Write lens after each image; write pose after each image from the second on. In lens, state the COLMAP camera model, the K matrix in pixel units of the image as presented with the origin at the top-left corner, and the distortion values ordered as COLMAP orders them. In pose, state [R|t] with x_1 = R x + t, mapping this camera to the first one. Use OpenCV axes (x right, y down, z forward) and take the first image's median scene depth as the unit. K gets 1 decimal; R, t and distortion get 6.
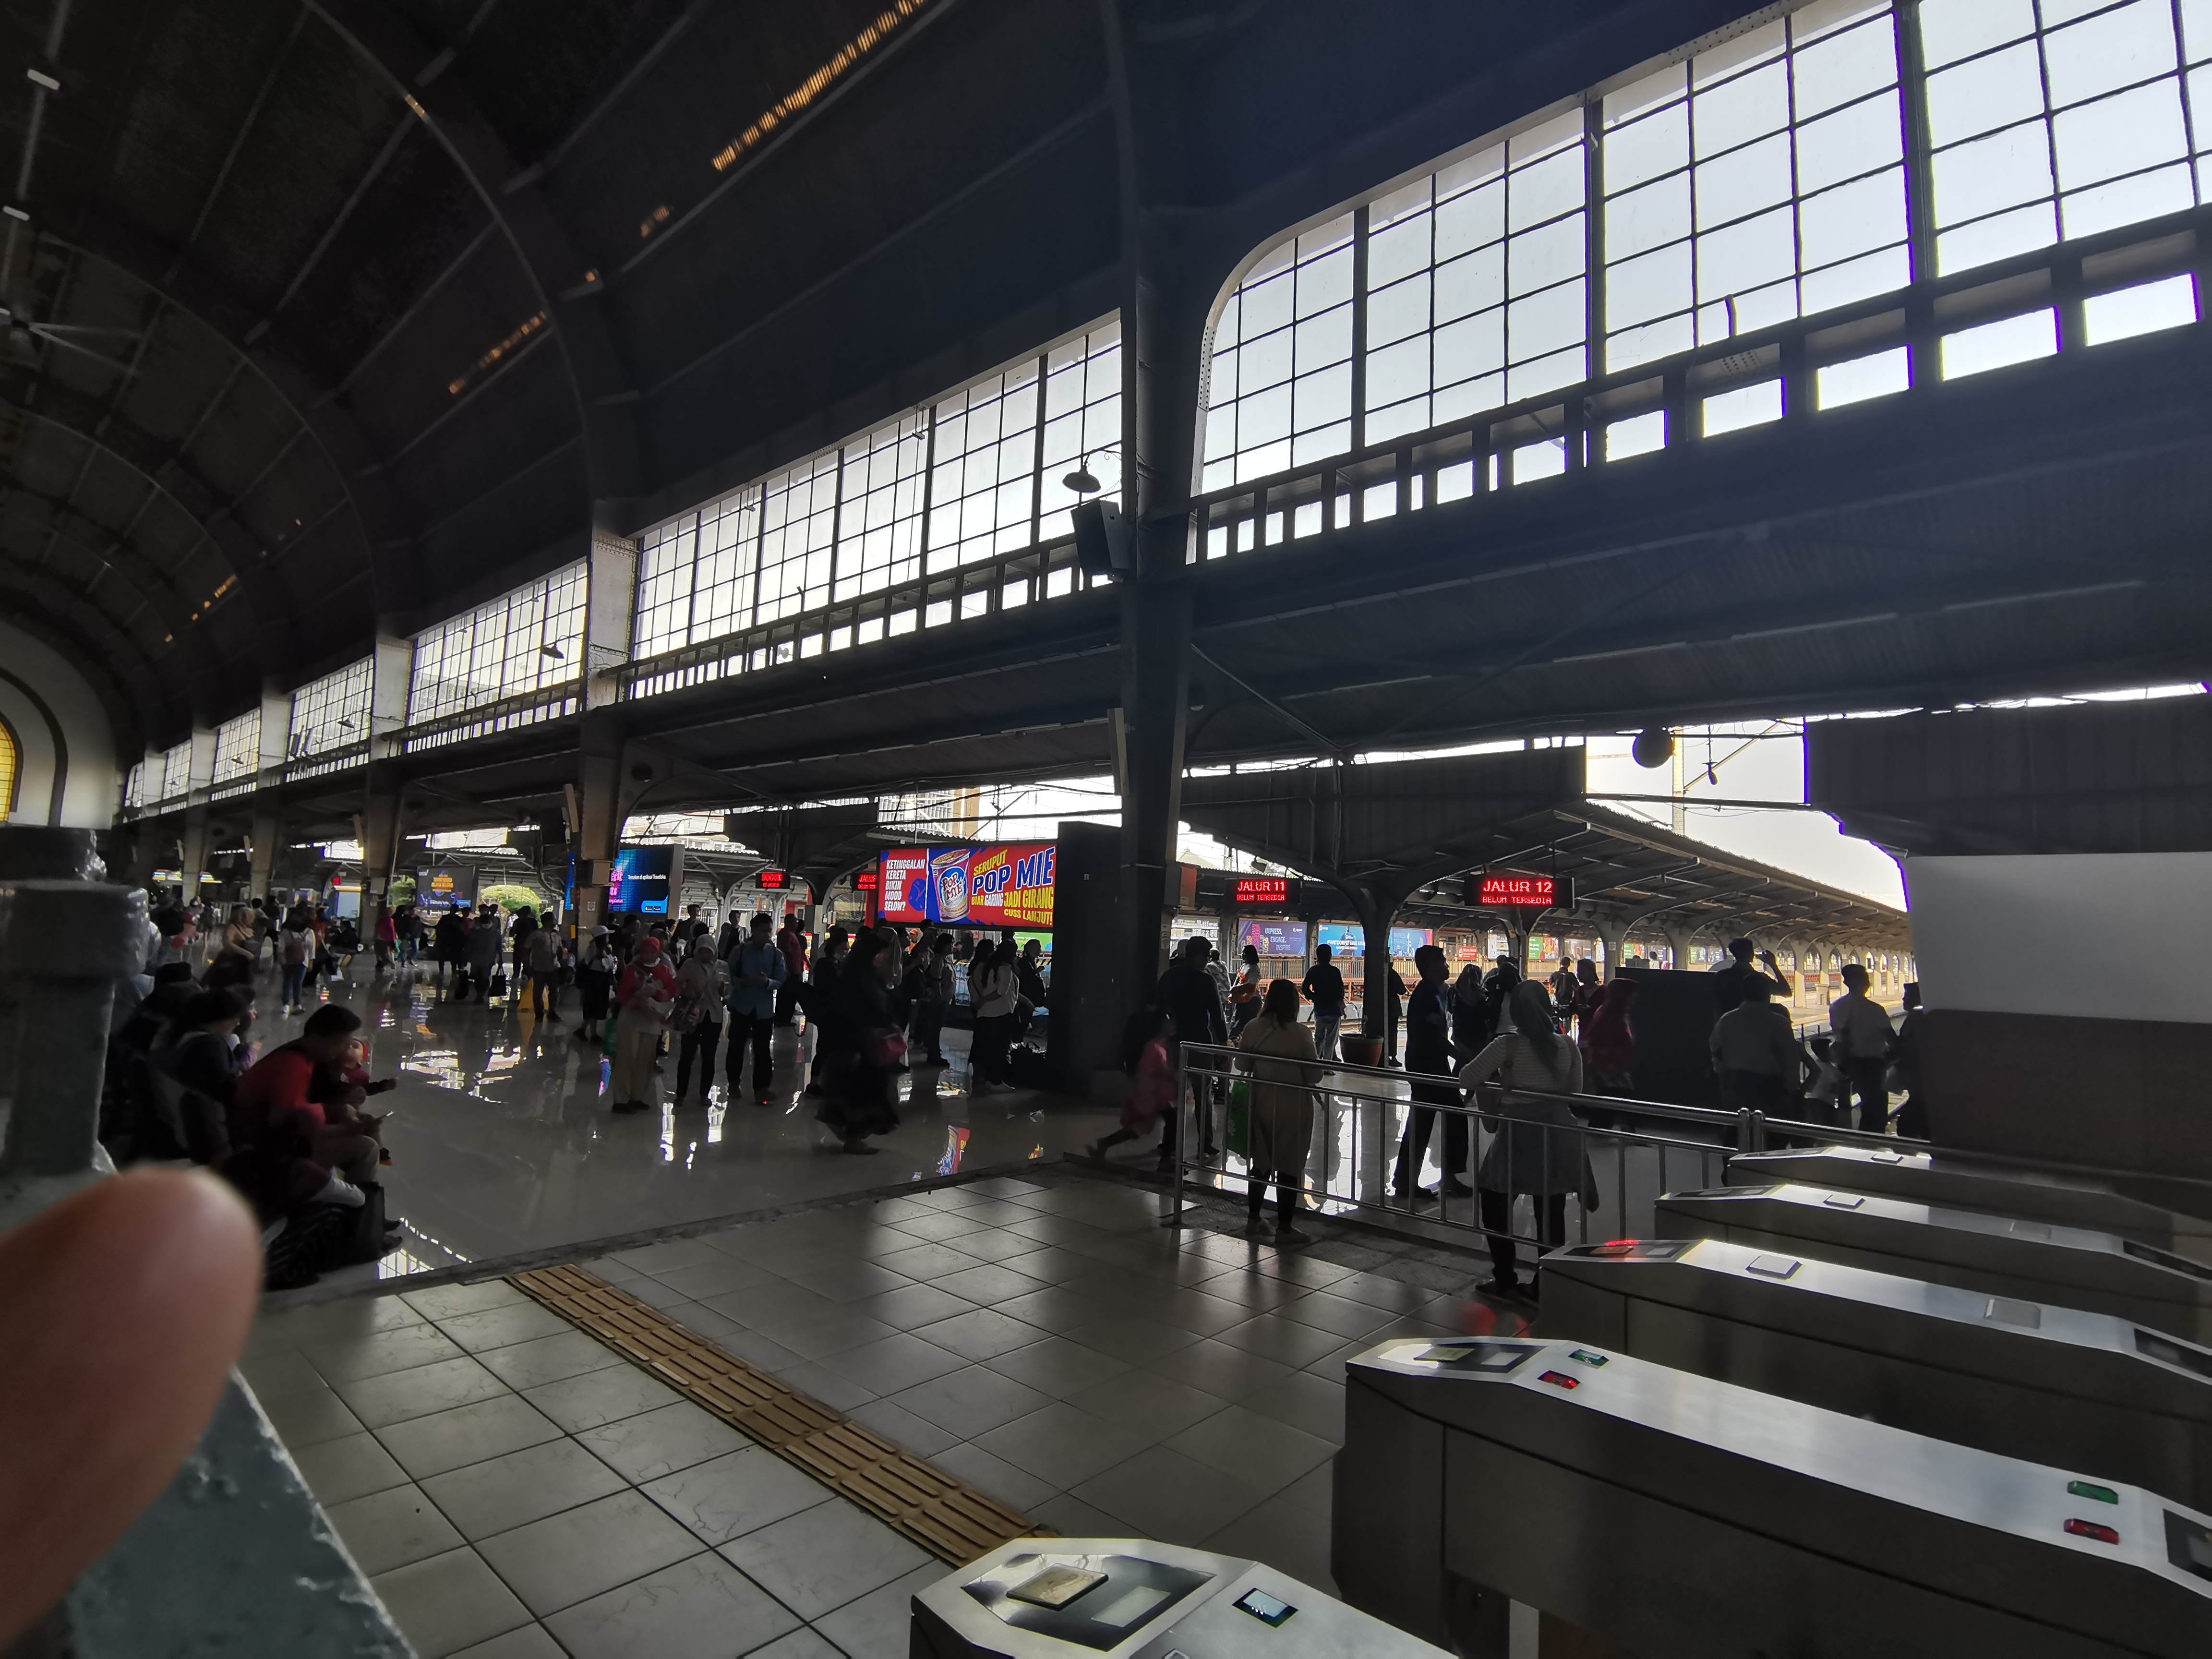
lens RADIAL K [[1090.1, 0, 1106.9], [0, 1090.1, 809.1], [0, 0, 1]] dist [0.006018, -0.011107]
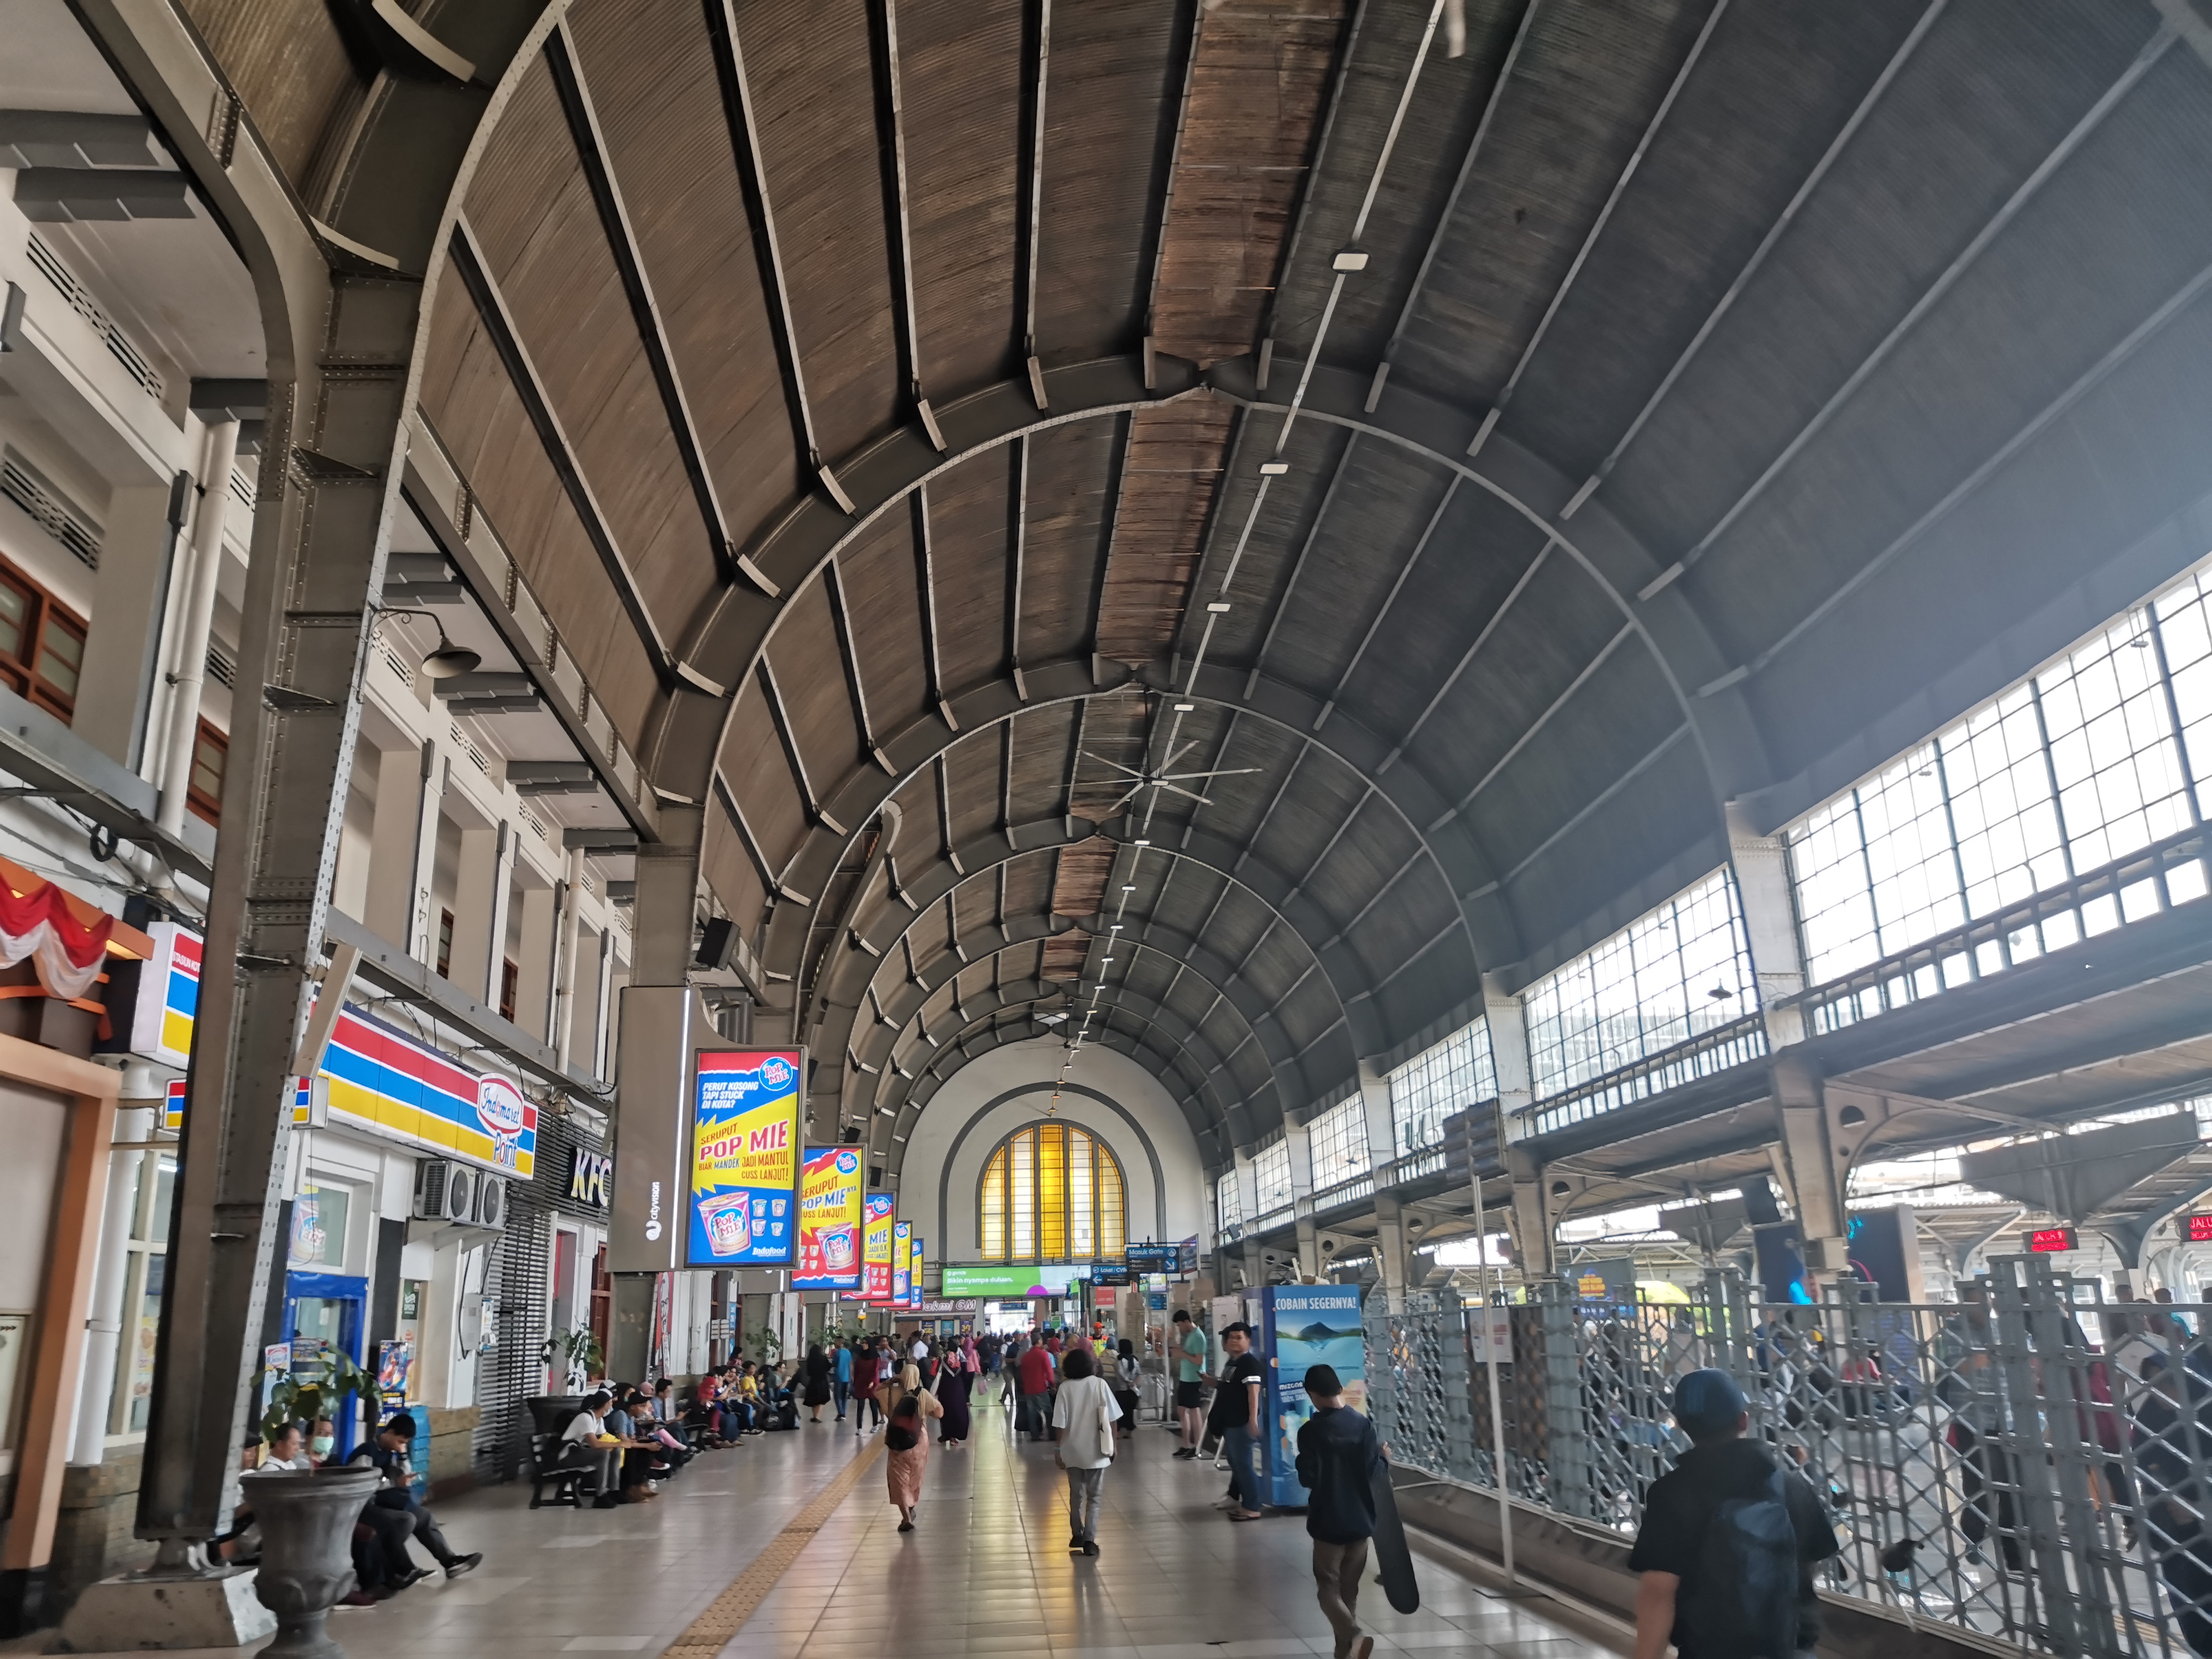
lens RADIAL K [[1682.8, 0, 1108.3], [0, 1682.8, 821.4], [0, 0, 1]] dist [0.024563, -0.124922]
pose [[0.723365, -0.255259, -0.641550, 0.016676], [0.131906, 0.963130, -0.234480, -0.021823], [0.677749, 0.084991, 0.730365, -0.224694]]
